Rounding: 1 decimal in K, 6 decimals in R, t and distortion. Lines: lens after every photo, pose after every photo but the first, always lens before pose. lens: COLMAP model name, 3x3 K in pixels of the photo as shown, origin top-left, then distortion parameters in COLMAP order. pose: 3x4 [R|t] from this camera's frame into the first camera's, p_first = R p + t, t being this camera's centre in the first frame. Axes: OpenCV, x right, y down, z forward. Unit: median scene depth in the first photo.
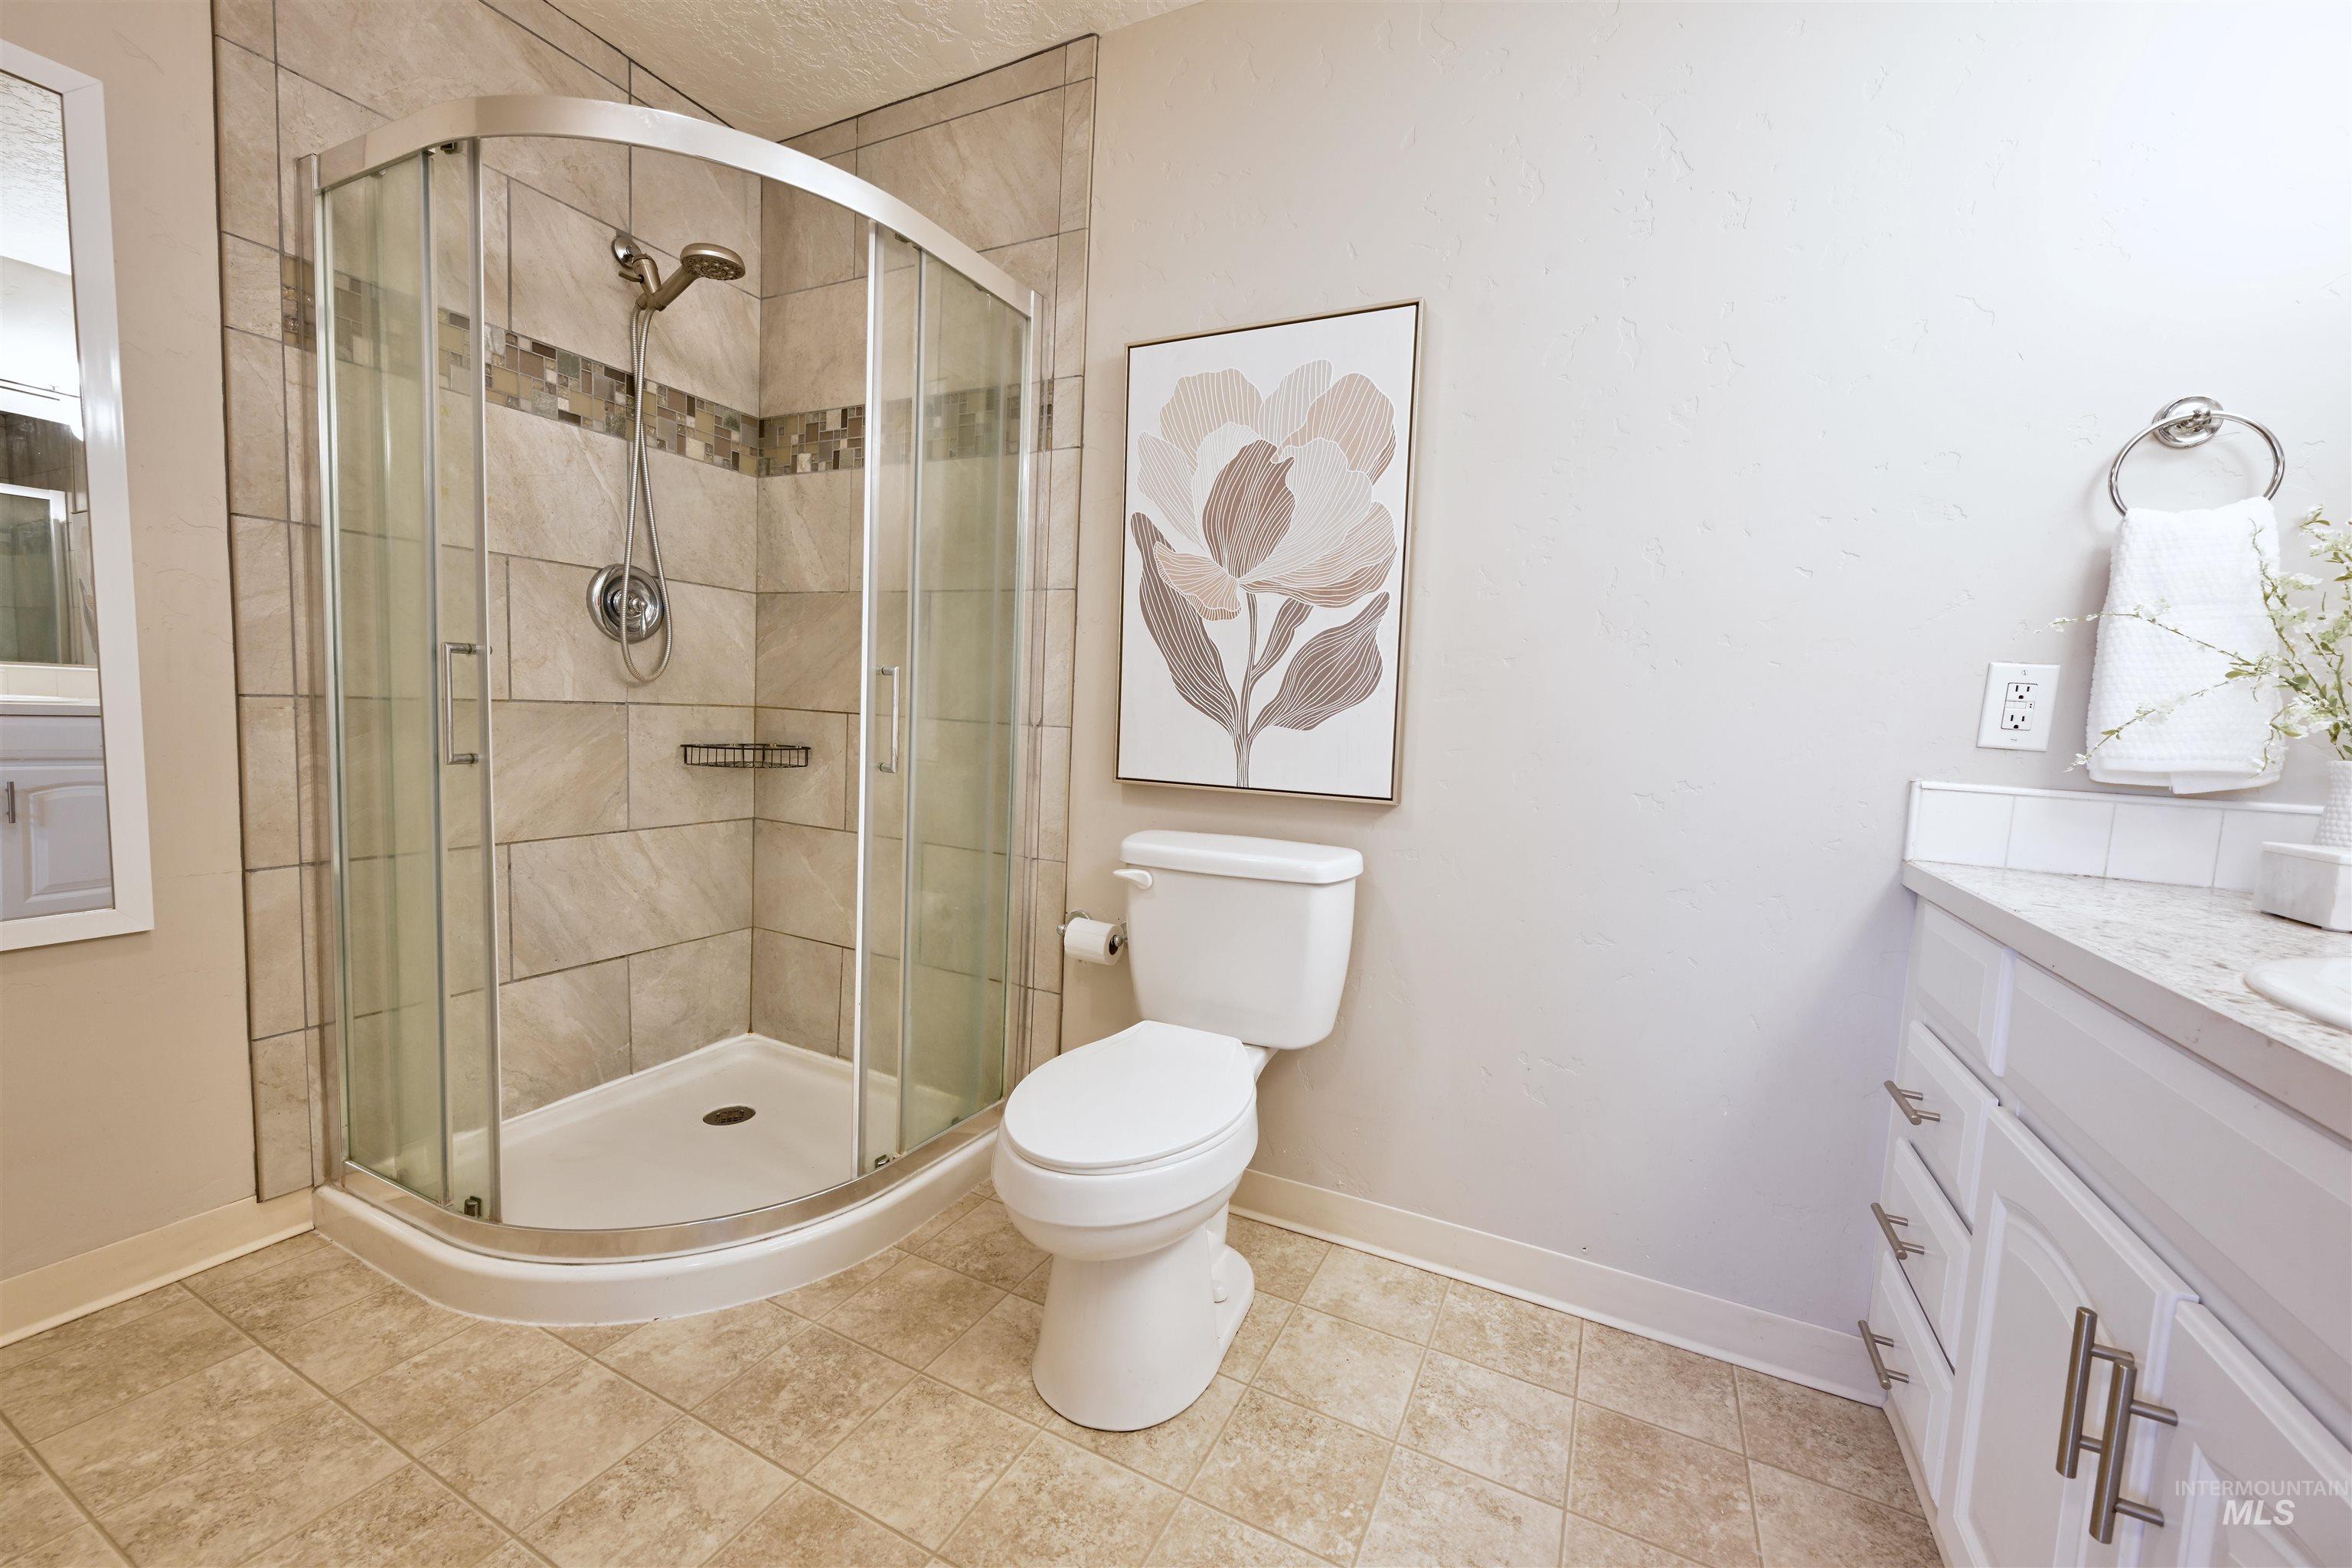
lens RADIAL K [[923.5, 0, 1184.8], [0, 923.5, 788.9], [0, 0, 1]] dist [0.000174, -0.000224]
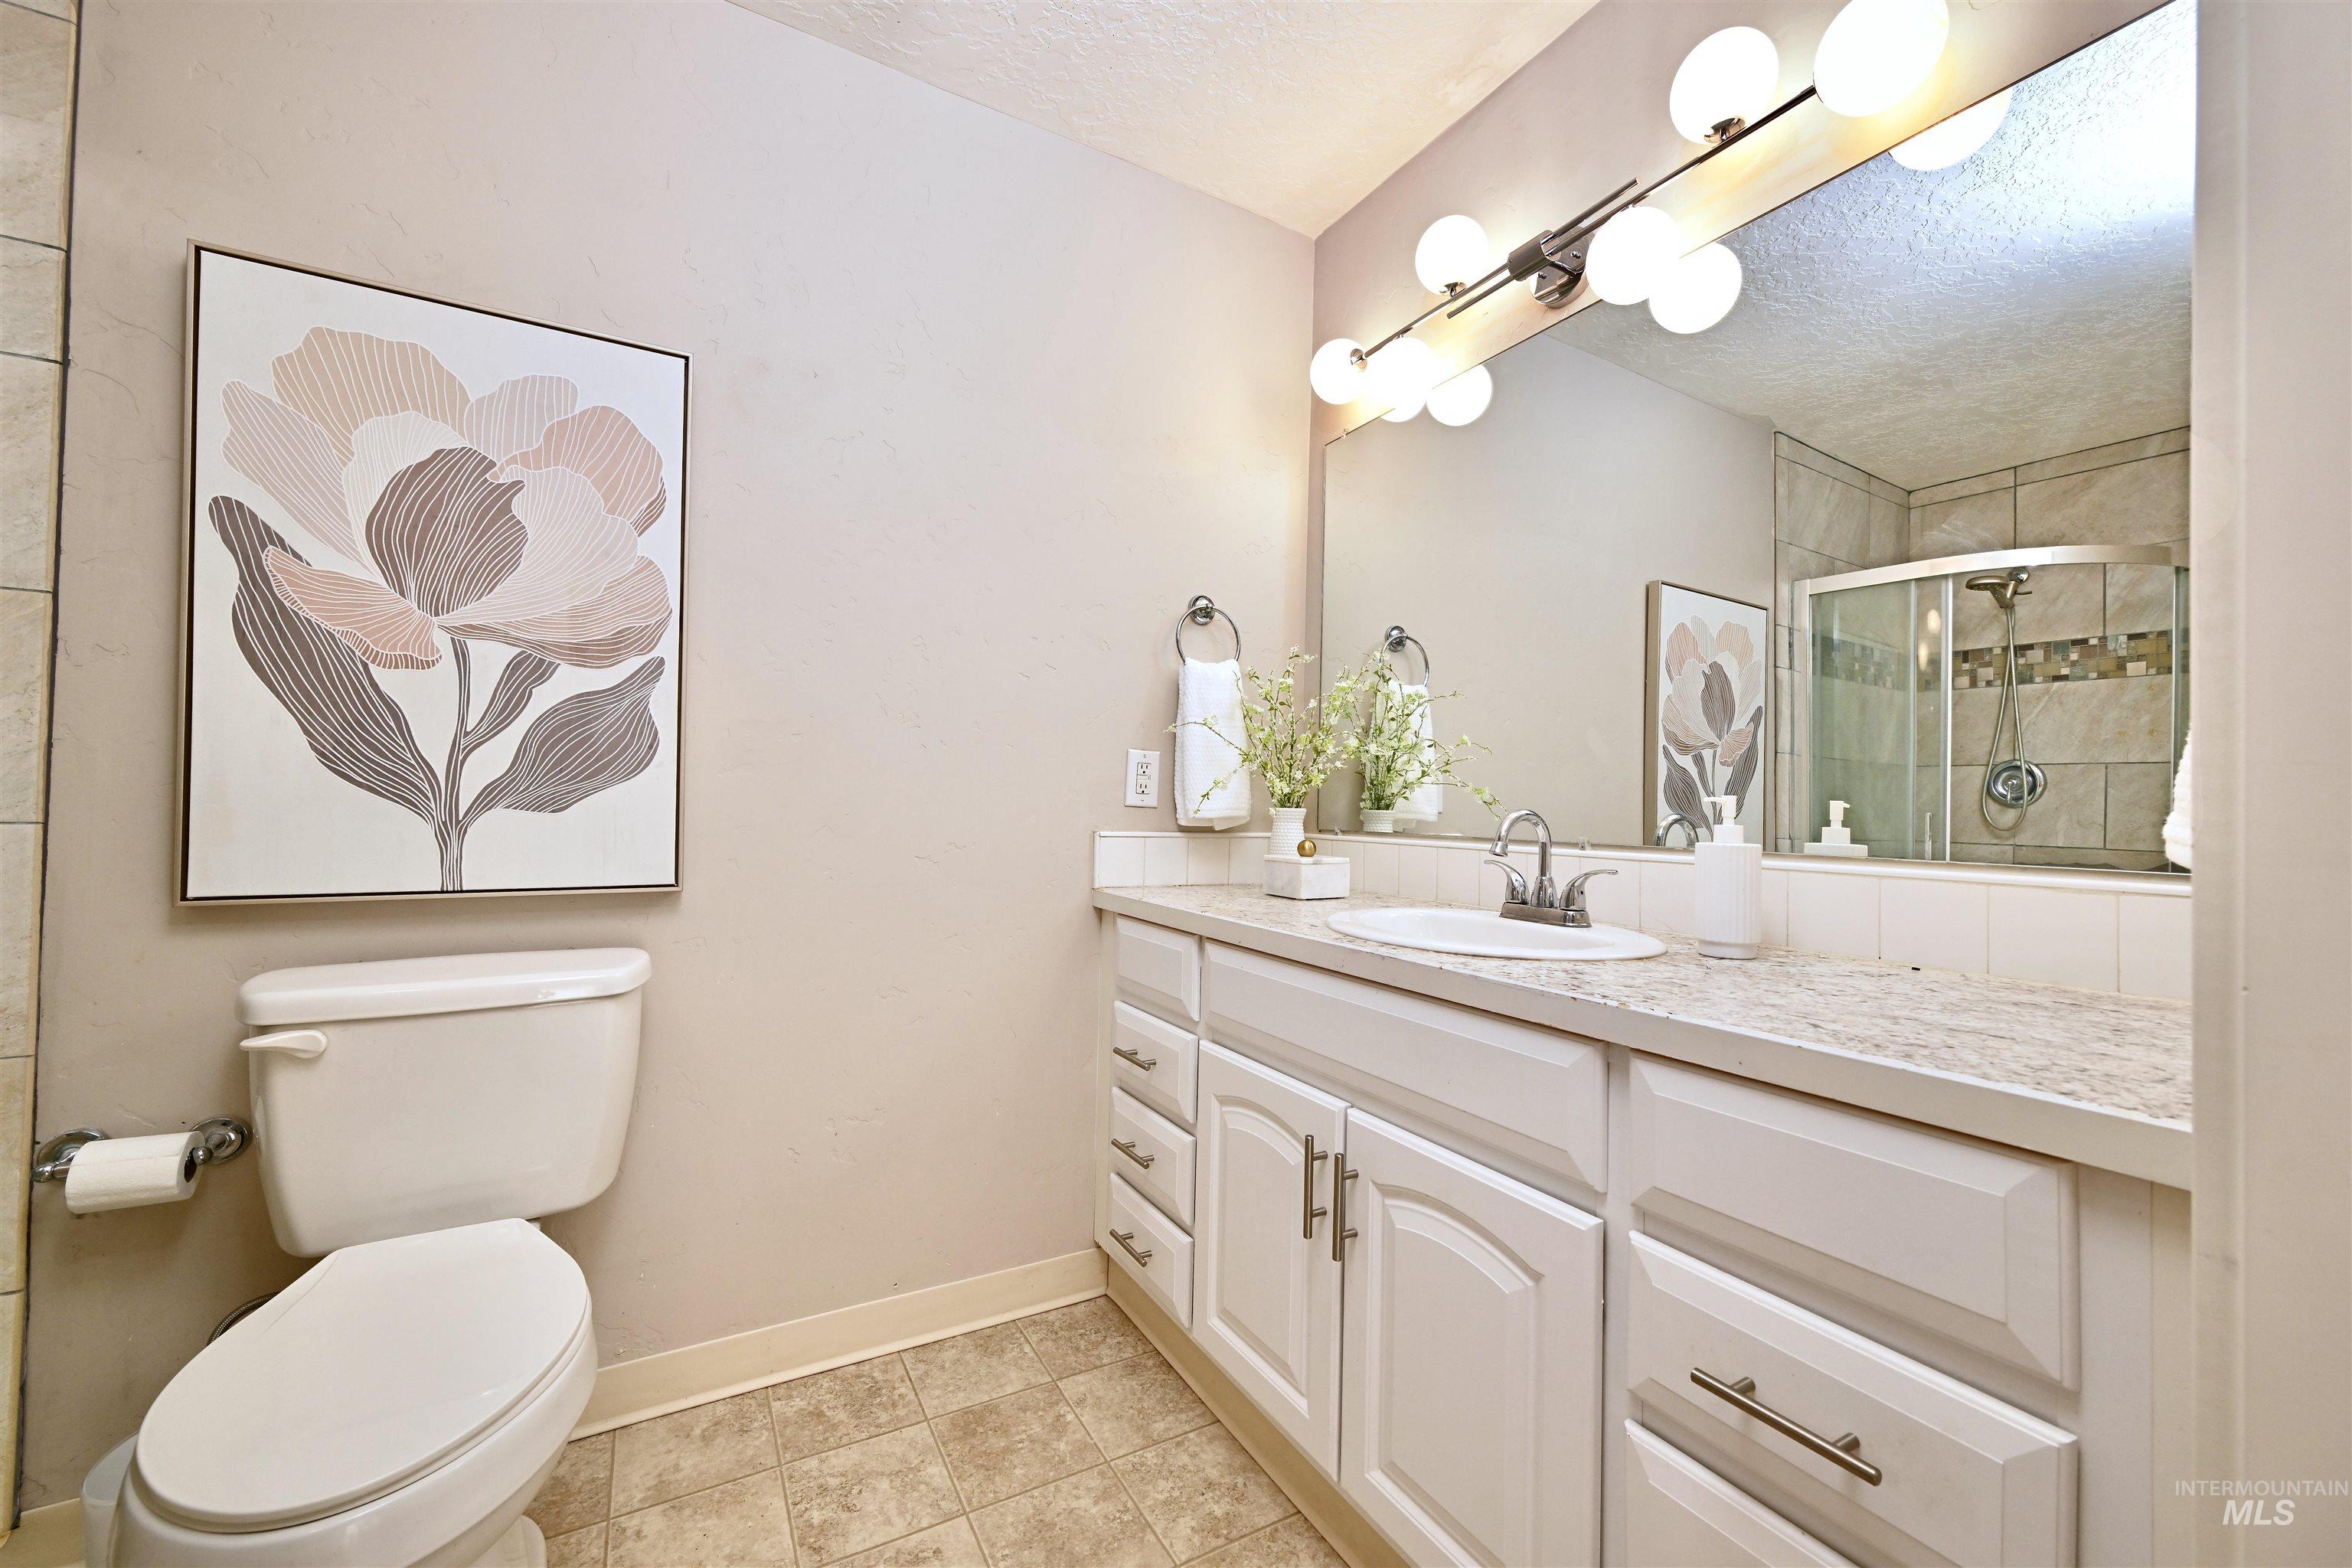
lens RADIAL K [[923.5, 0, 1184.8], [0, 923.5, 788.9], [0, 0, 1]] dist [0.000174, -0.000224]
pose [[0.556363, -0.022401, 0.830637, -0.249994], [0.072929, 0.997095, -0.021958, -0.027069], [-0.827733, 0.072794, 0.556381, 0.081600]]
